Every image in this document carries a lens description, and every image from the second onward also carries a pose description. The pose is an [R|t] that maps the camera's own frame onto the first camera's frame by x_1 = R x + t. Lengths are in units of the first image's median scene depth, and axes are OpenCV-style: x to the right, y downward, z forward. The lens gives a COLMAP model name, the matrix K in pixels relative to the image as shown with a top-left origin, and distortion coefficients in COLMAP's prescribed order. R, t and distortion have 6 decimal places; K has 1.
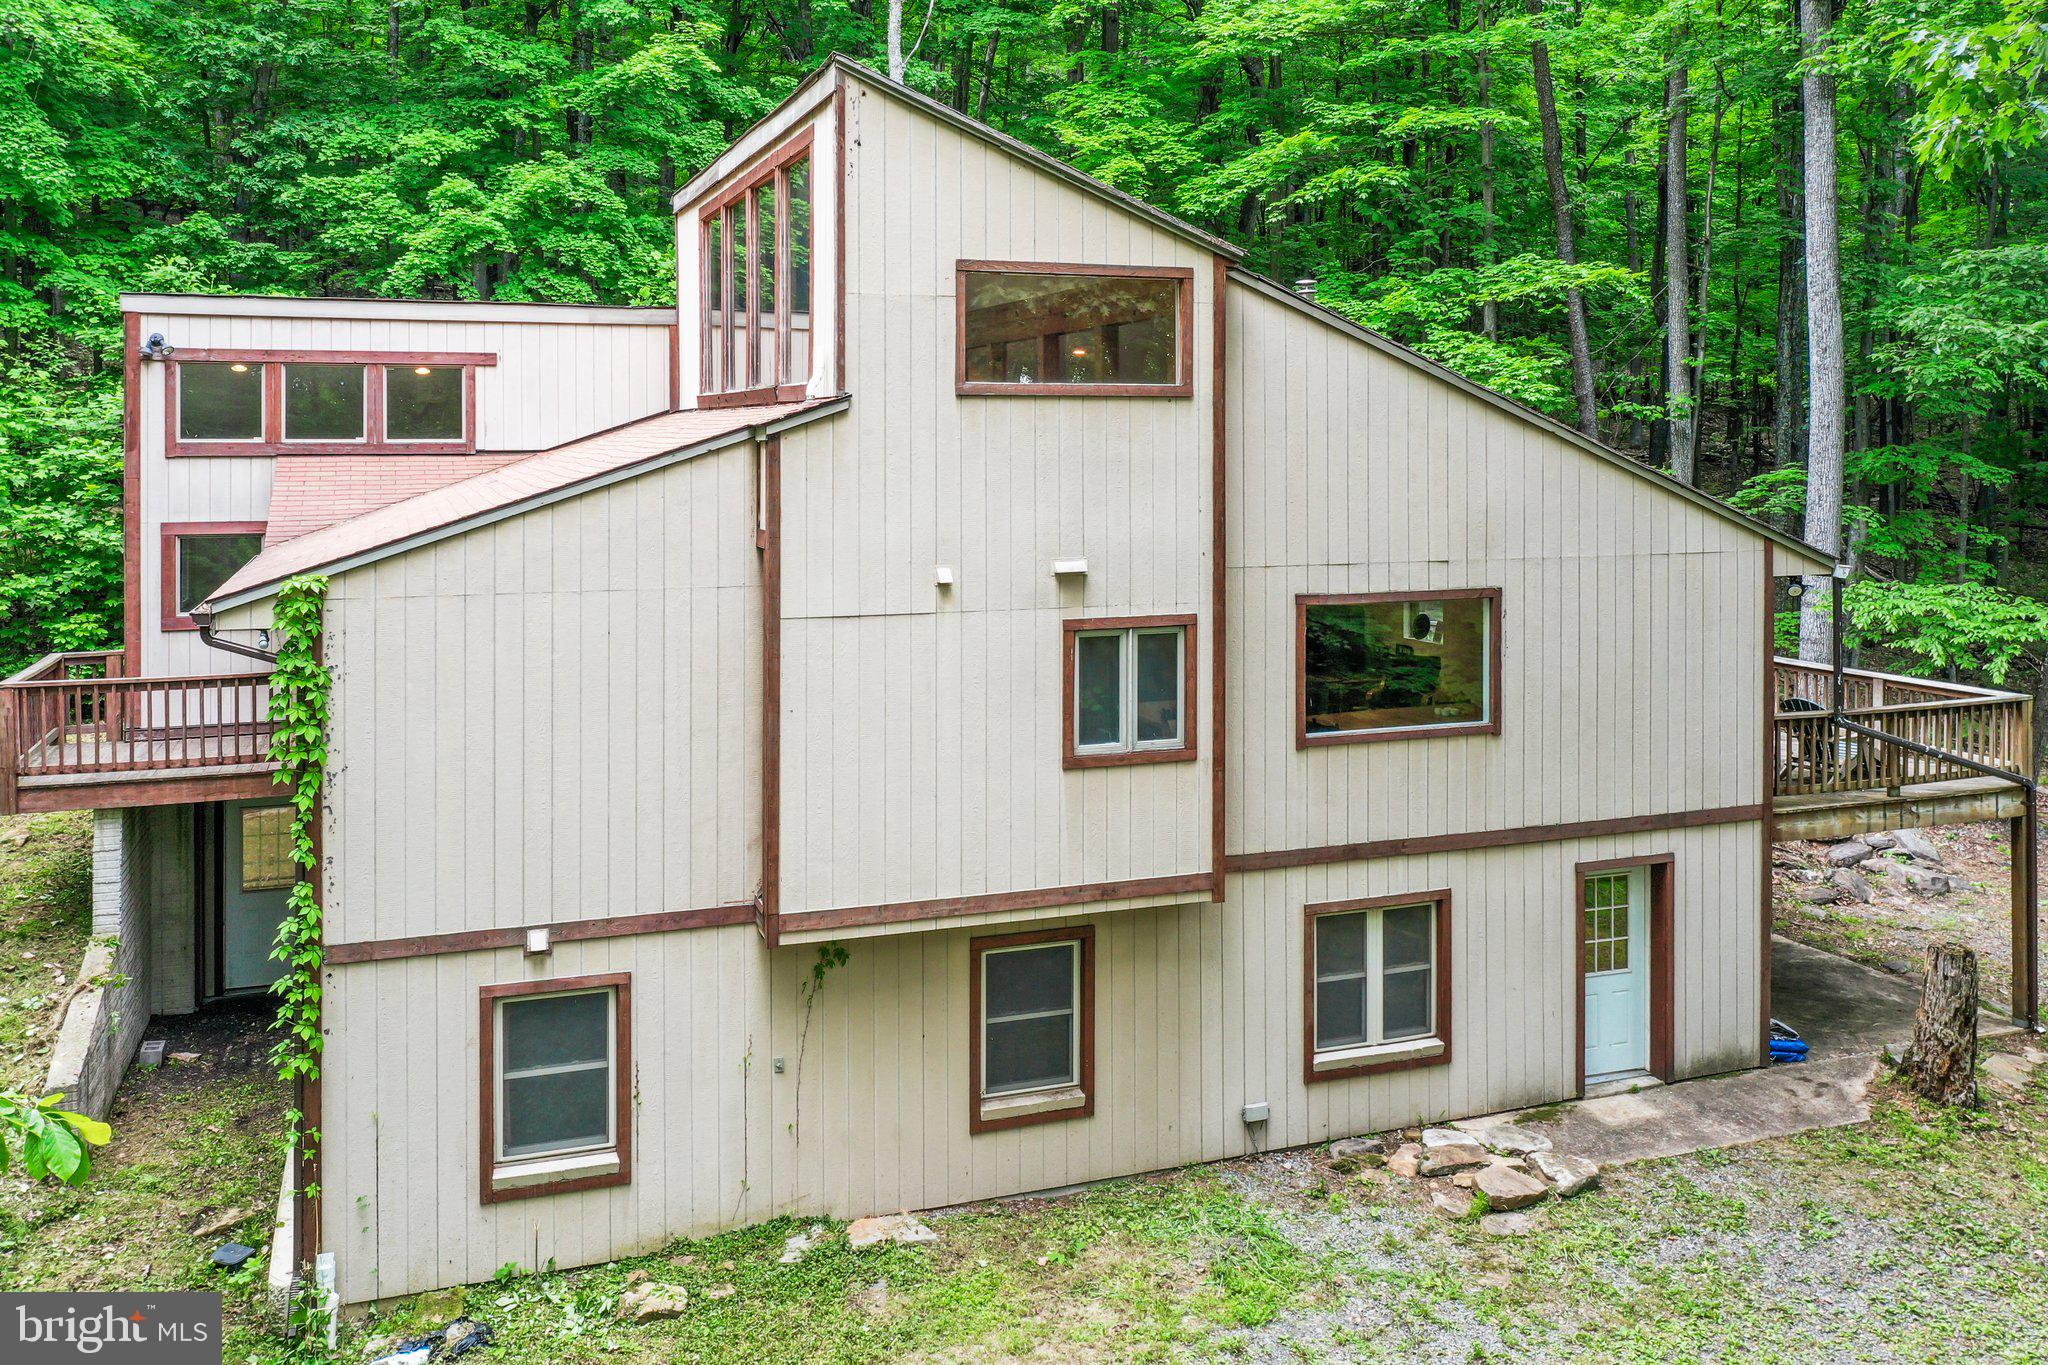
lens RADIAL K [[1685.7, 0, 1024.1], [0, 1685.7, 561.6], [0, 0, 1]] dist [-0.014034, -0.005554]
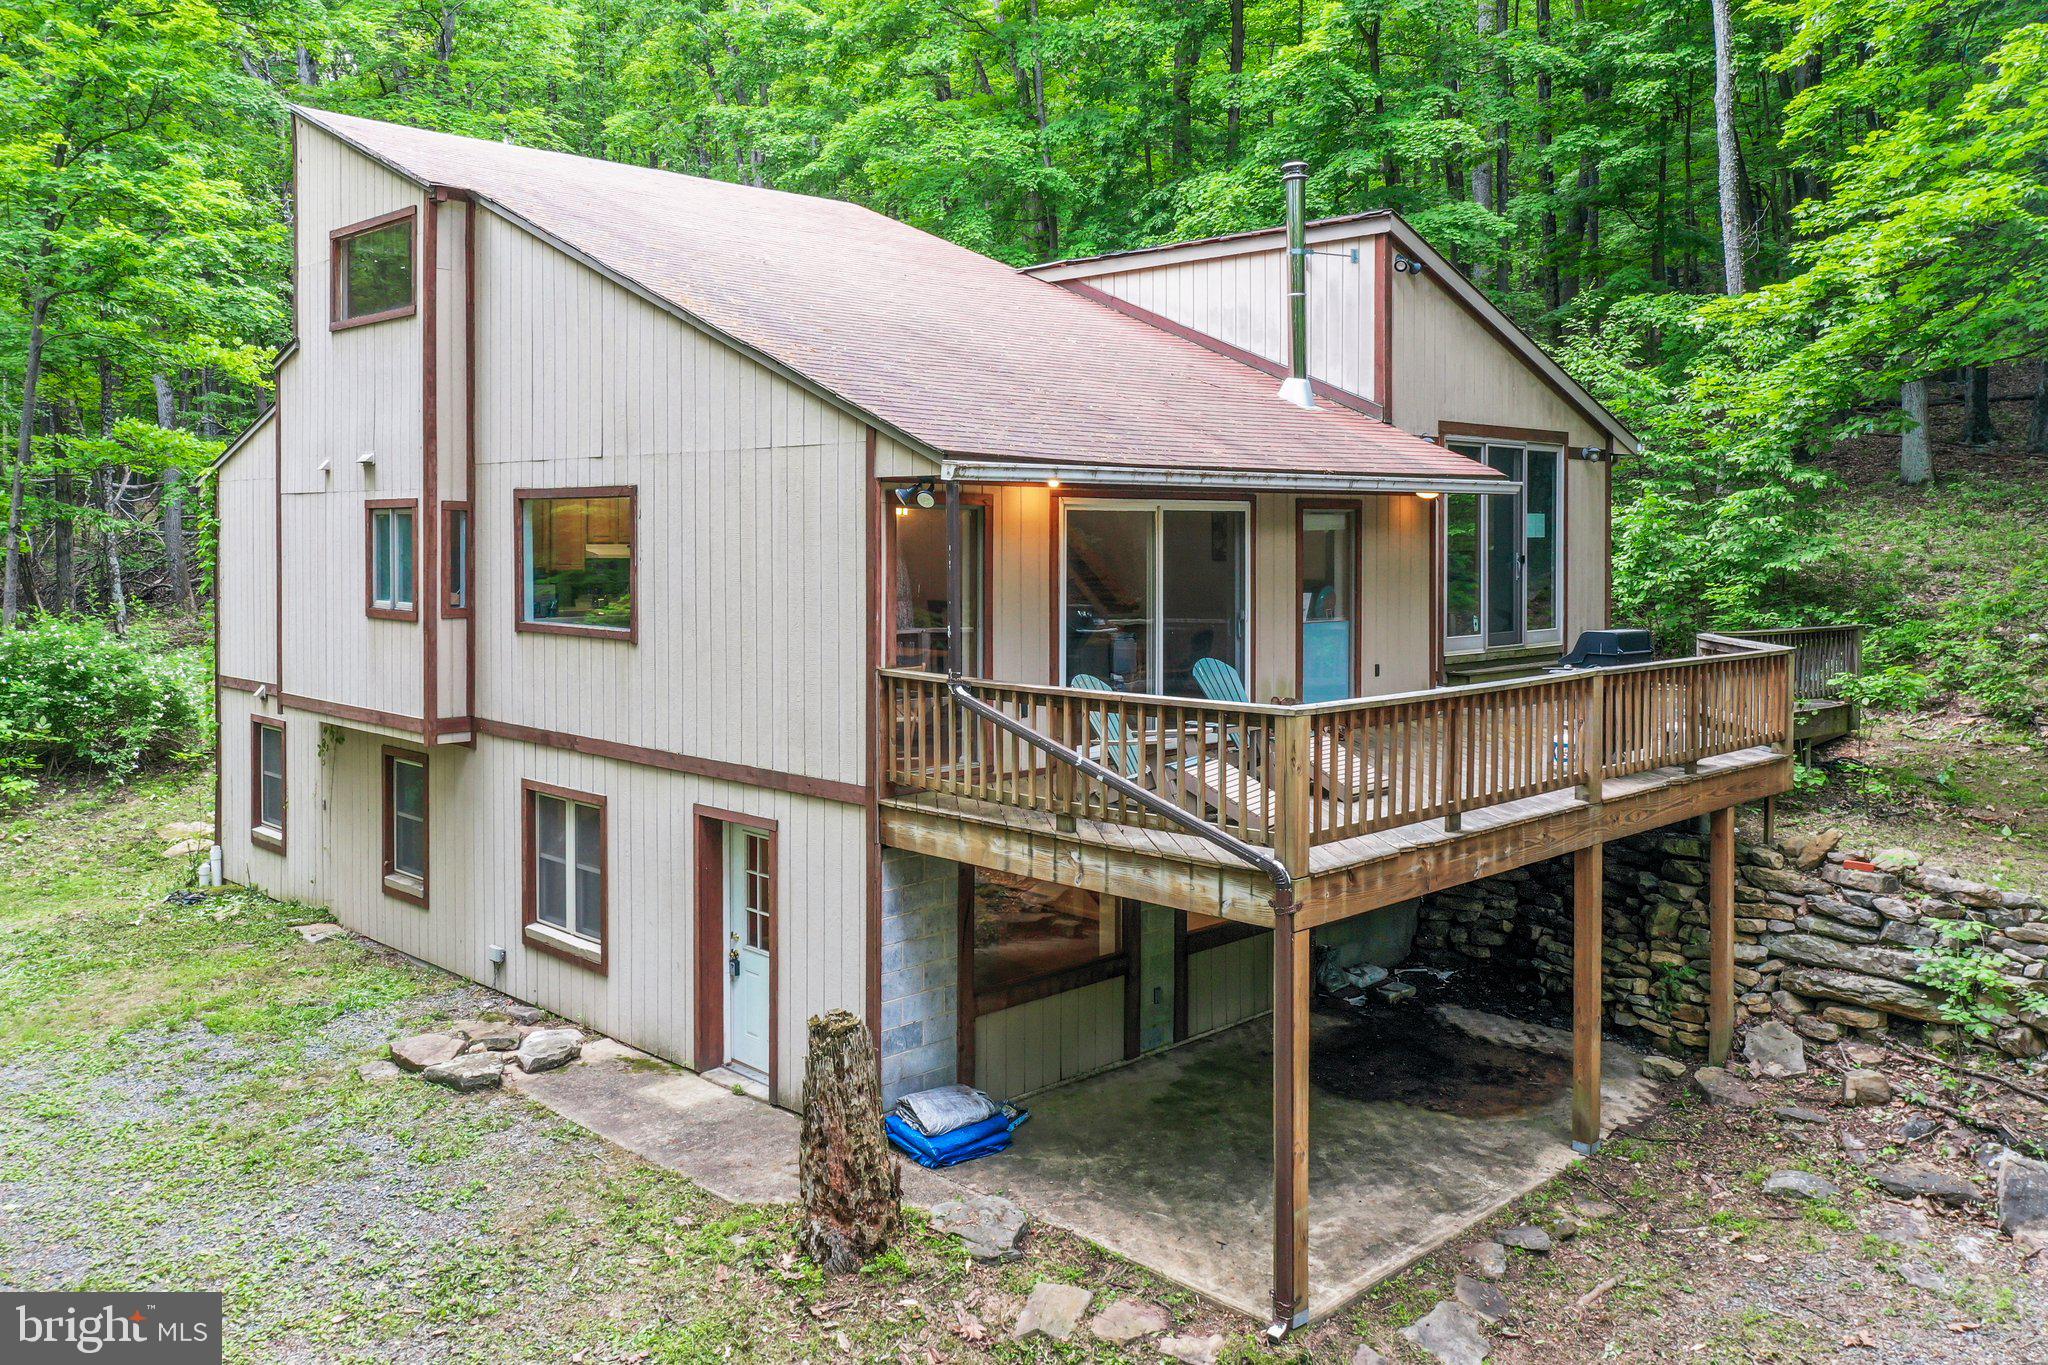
lens RADIAL K [[1651.6, 0, 1024.0], [0, 1651.6, 682.5], [0, 0, 1]] dist [-0.002434, -0.000494]
pose [[0.417626, 0.086431, -0.904499, 1.208314], [-0.071964, 0.995485, 0.061898, 0.051883], [0.905764, 0.039241, 0.421961, 0.809494]]
